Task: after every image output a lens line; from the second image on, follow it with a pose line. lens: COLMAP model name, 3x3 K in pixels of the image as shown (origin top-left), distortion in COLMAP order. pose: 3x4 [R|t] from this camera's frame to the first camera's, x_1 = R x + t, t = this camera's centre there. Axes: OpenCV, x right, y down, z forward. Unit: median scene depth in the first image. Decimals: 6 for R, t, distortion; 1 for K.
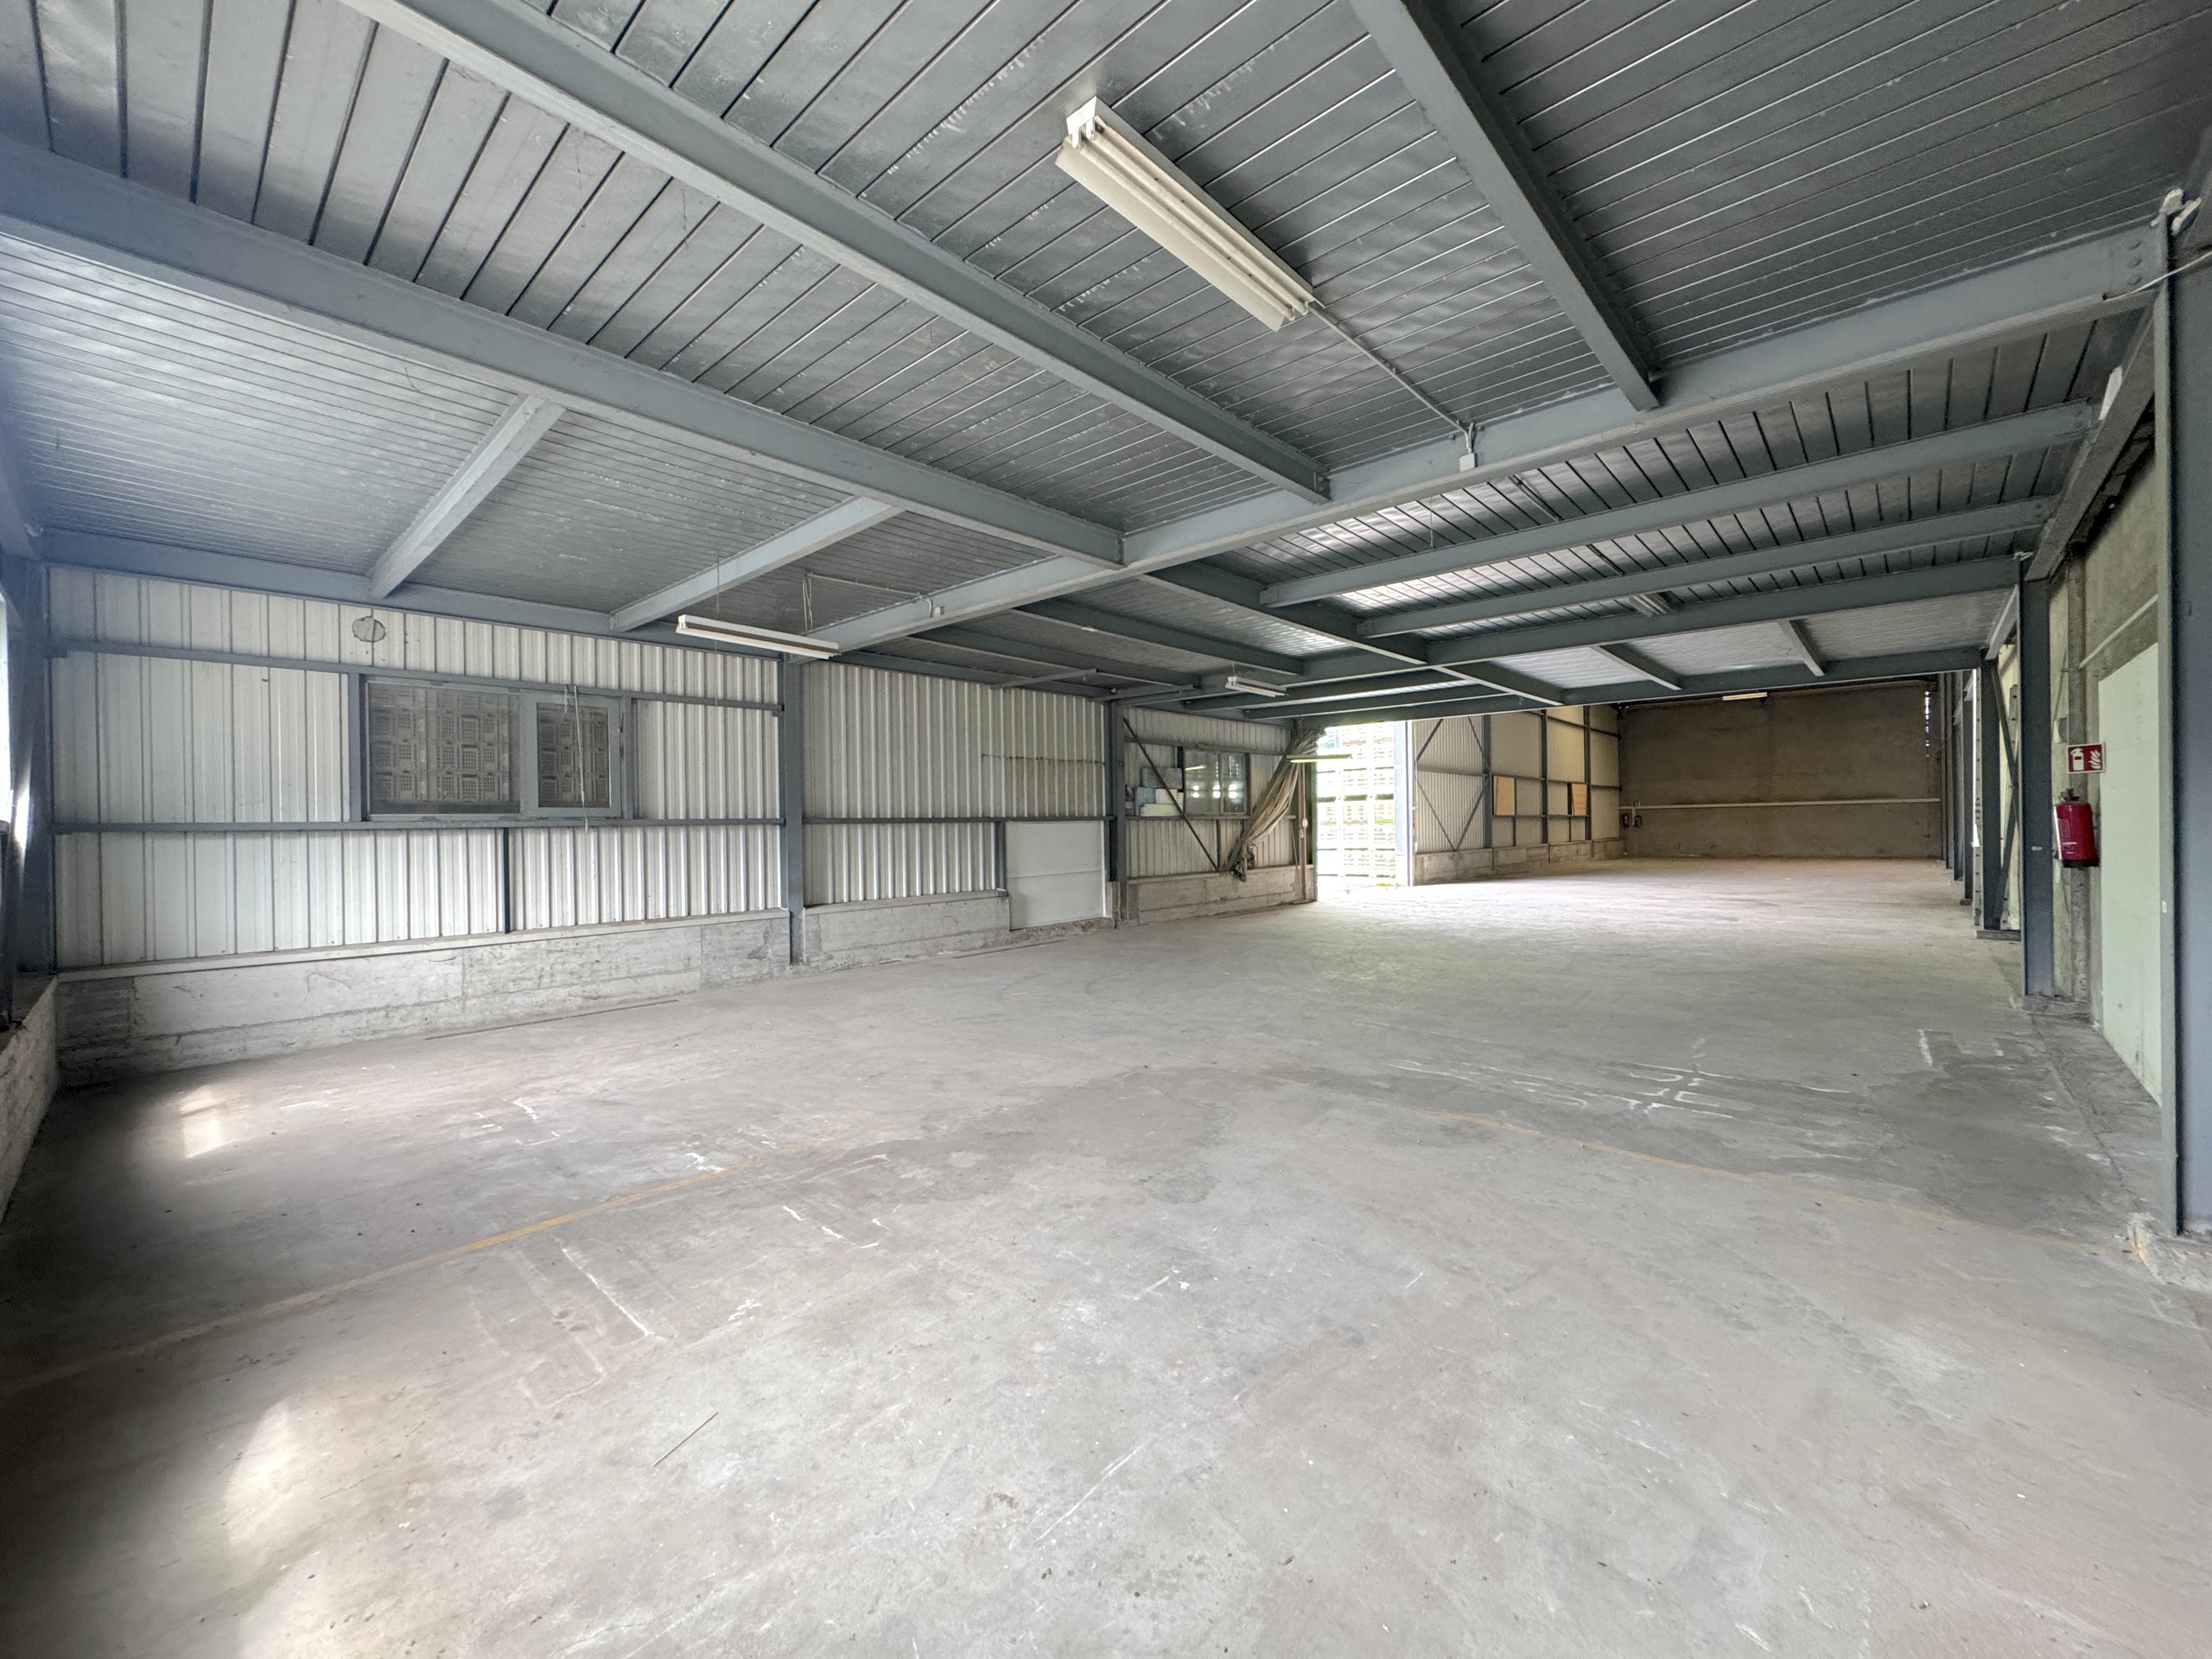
lens RADIAL K [[877.5, 0, 1101.4], [0, 877.5, 823.4], [0, 0, 1]] dist [-0.000621, -0.000246]
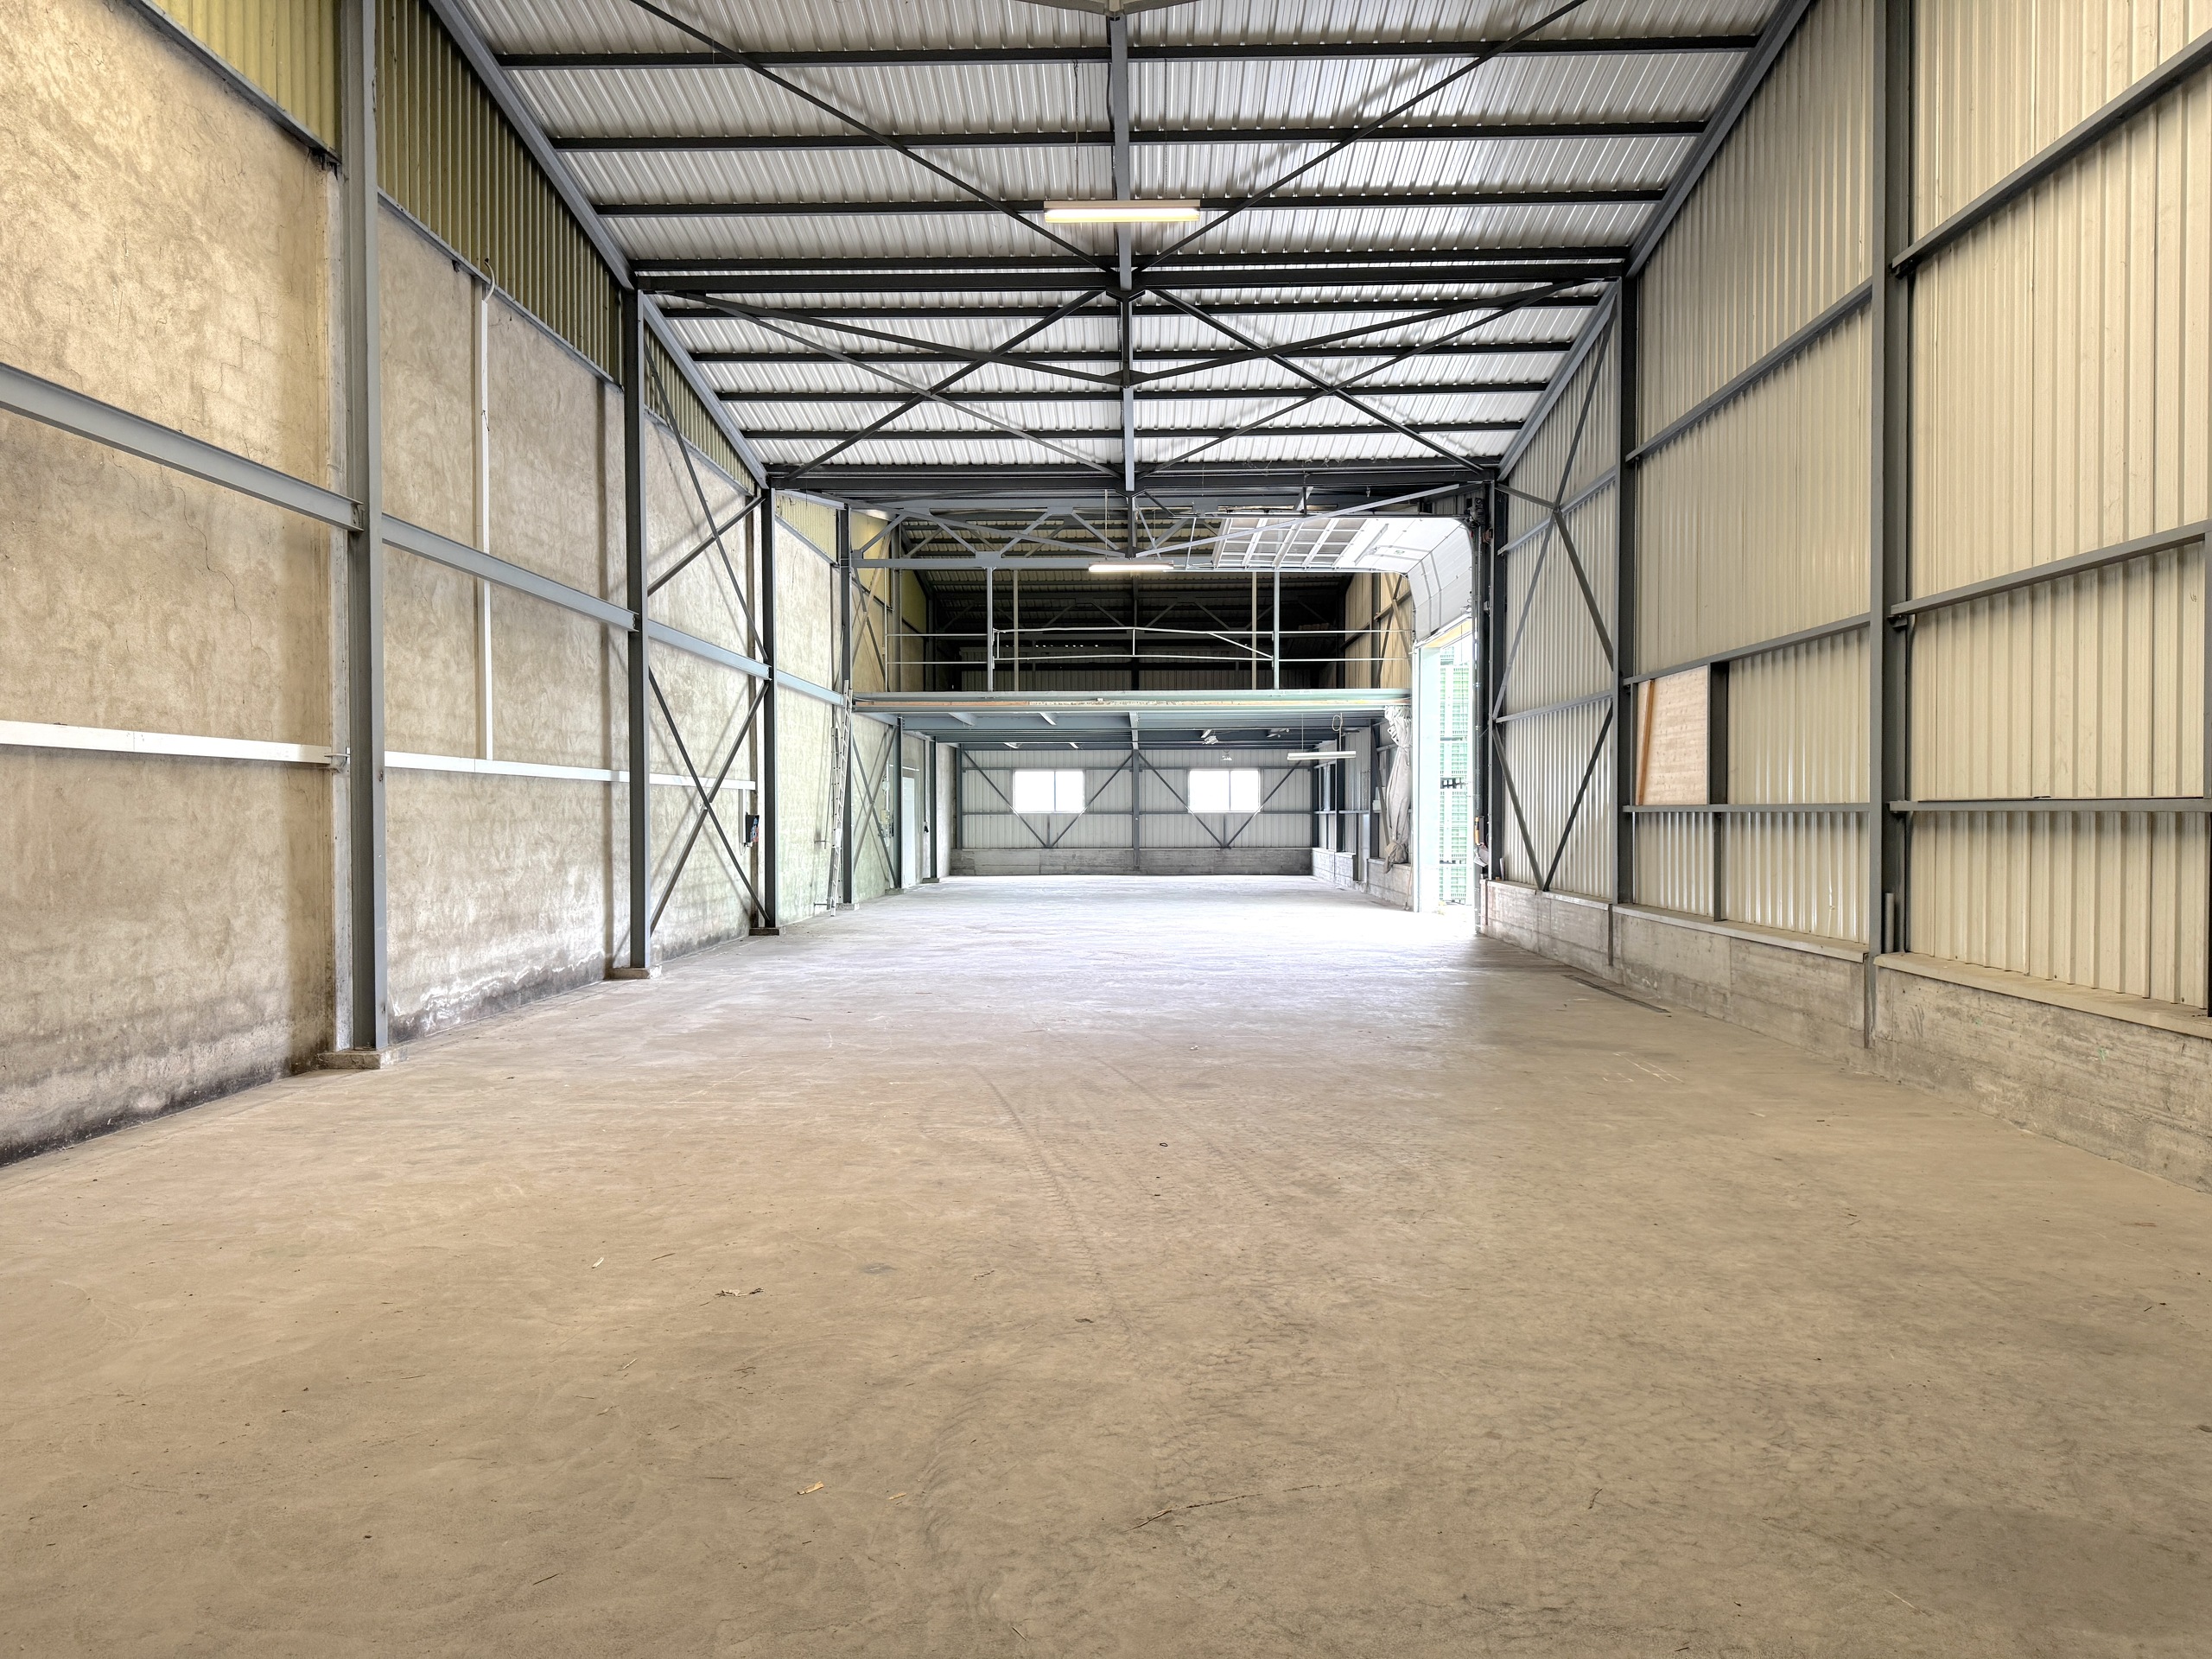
lens RADIAL K [[1548.1, 0, 1100.7], [0, 1548.1, 845.1], [0, 0, 1]] dist [0.055259, -0.060240]
pose [[-0.753059, 0.027378, -0.657384, 4.064961], [0.012322, 0.999546, 0.027512, -0.058972], [0.657838, 0.012617, -0.753054, 5.406380]]
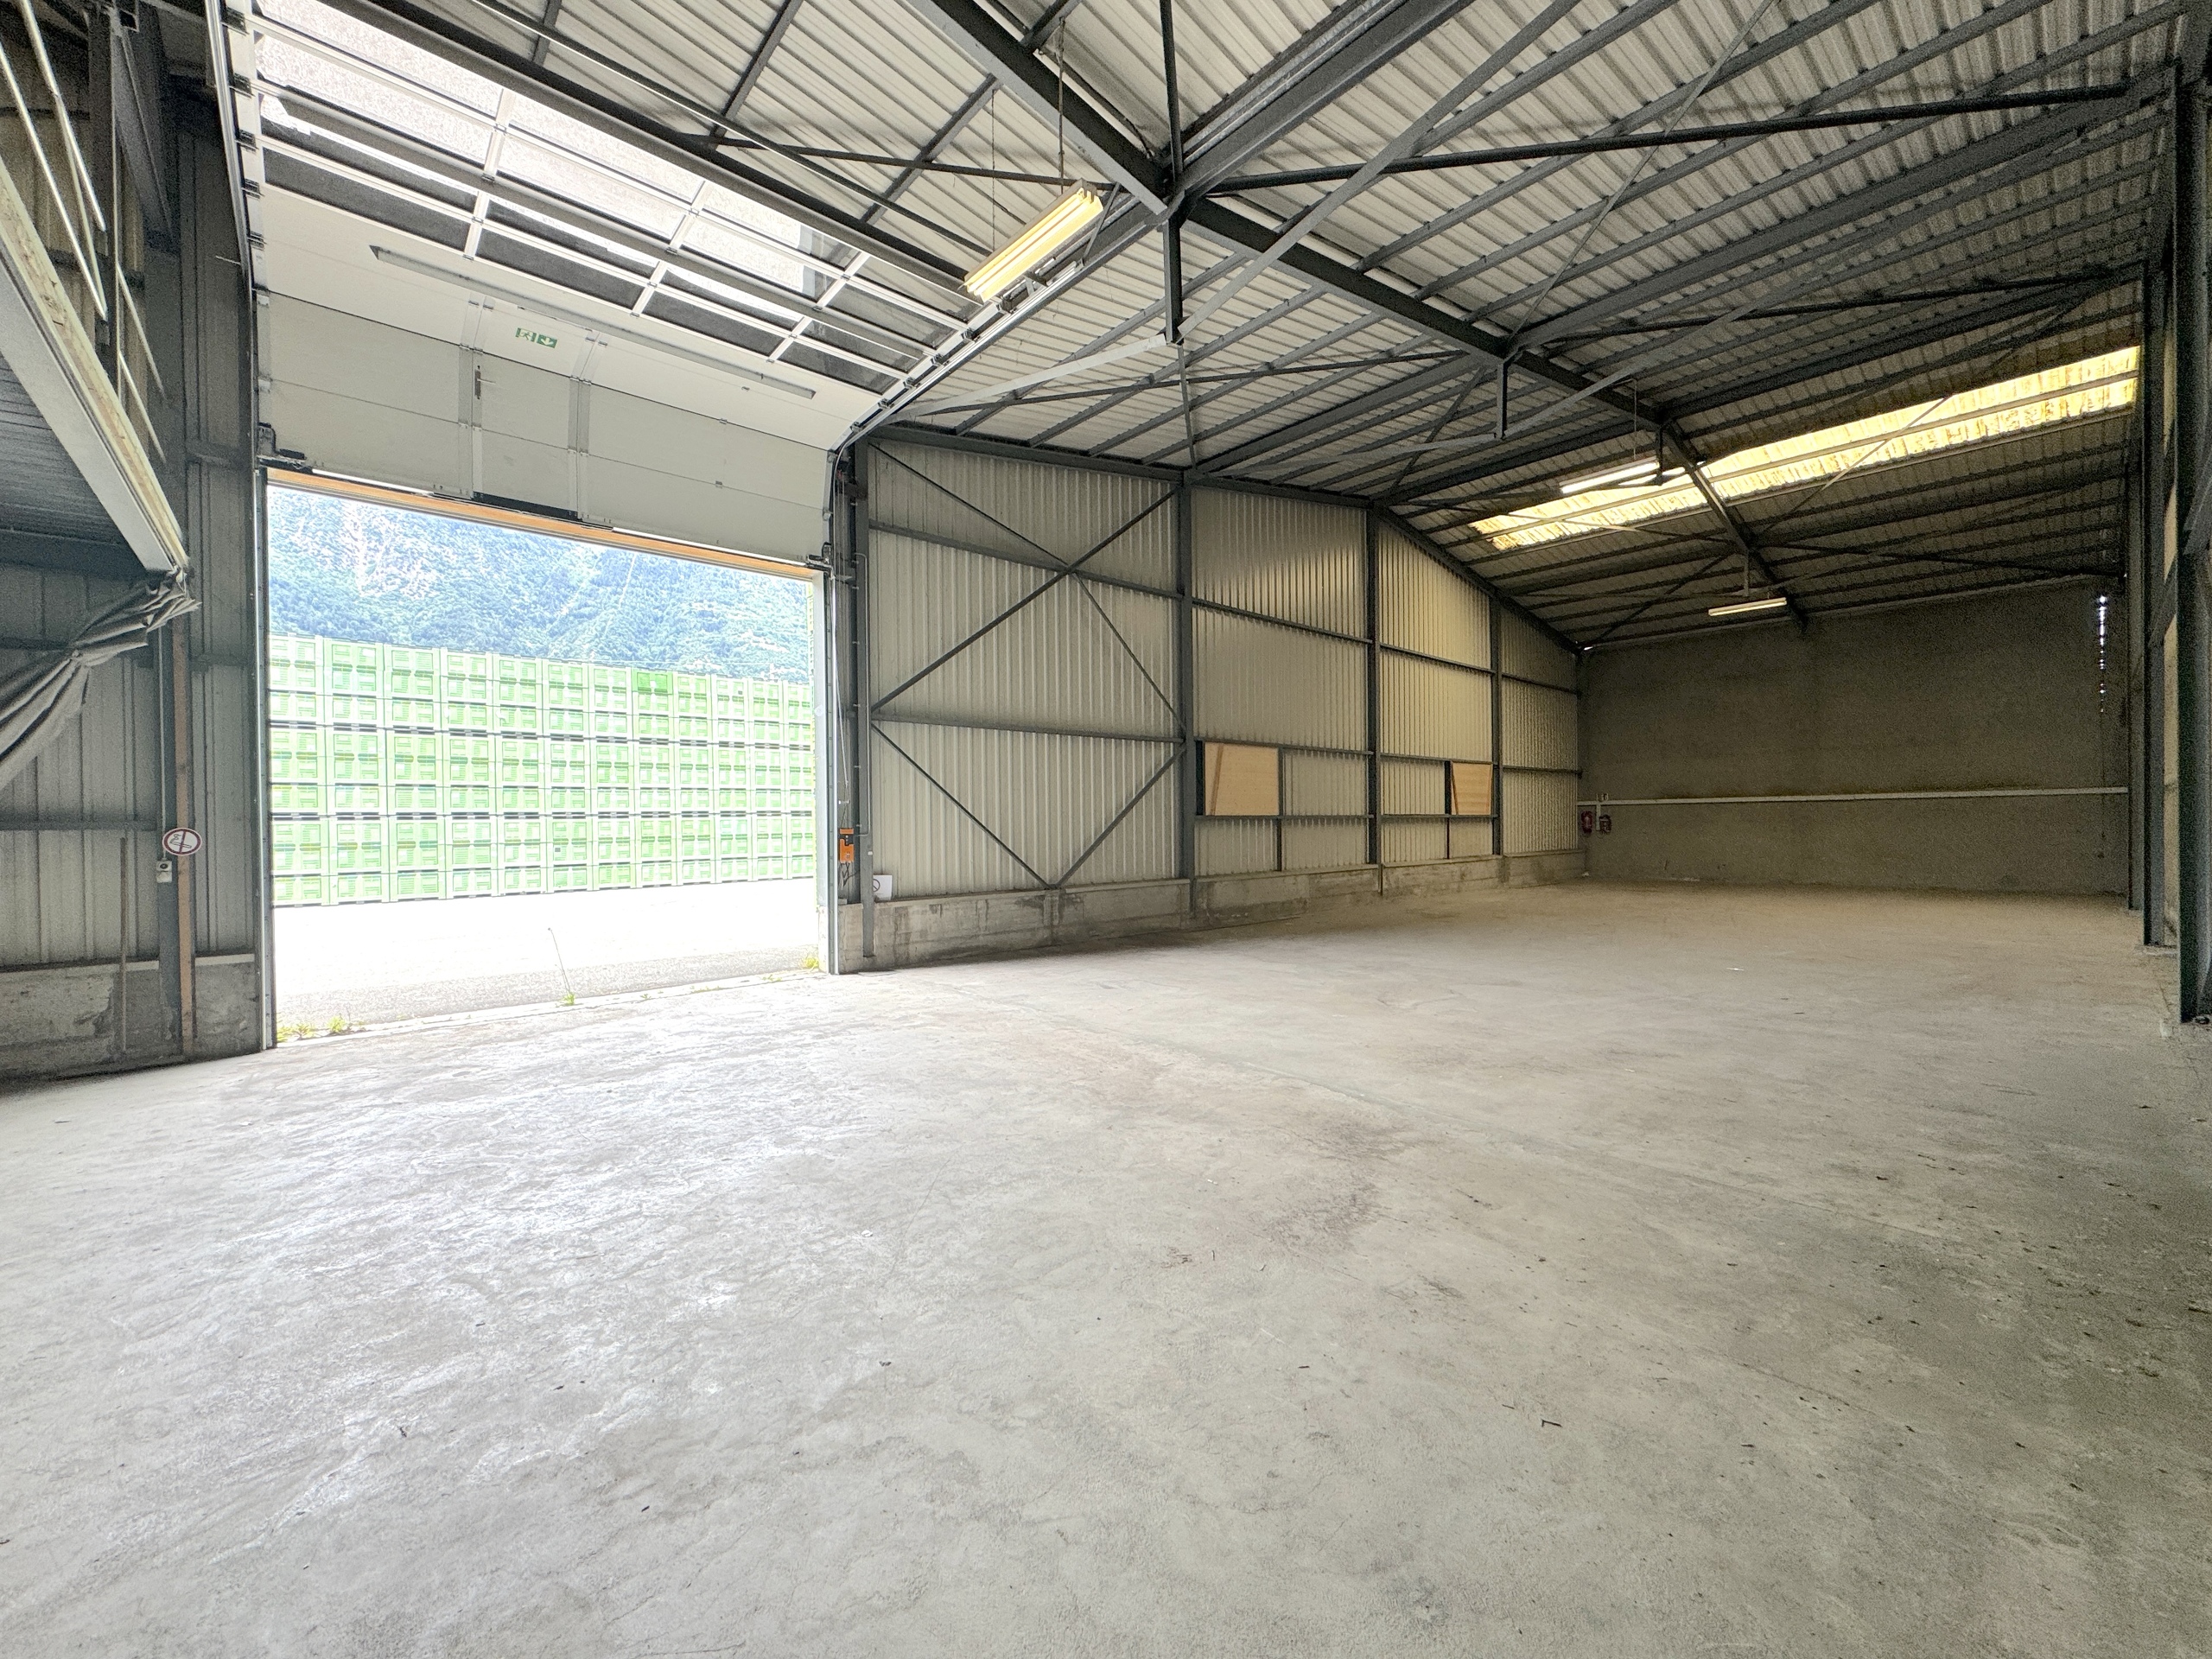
lens RADIAL K [[877.5, 0, 1111.9], [0, 877.5, 814.6], [0, 0, 1]] dist [-0.000621, -0.000246]
pose [[0.995848, 0.004456, -0.090920, 1.813214], [-0.004769, 0.999983, -0.003228, -0.034122], [0.090904, 0.003648, 0.995853, 1.907720]]
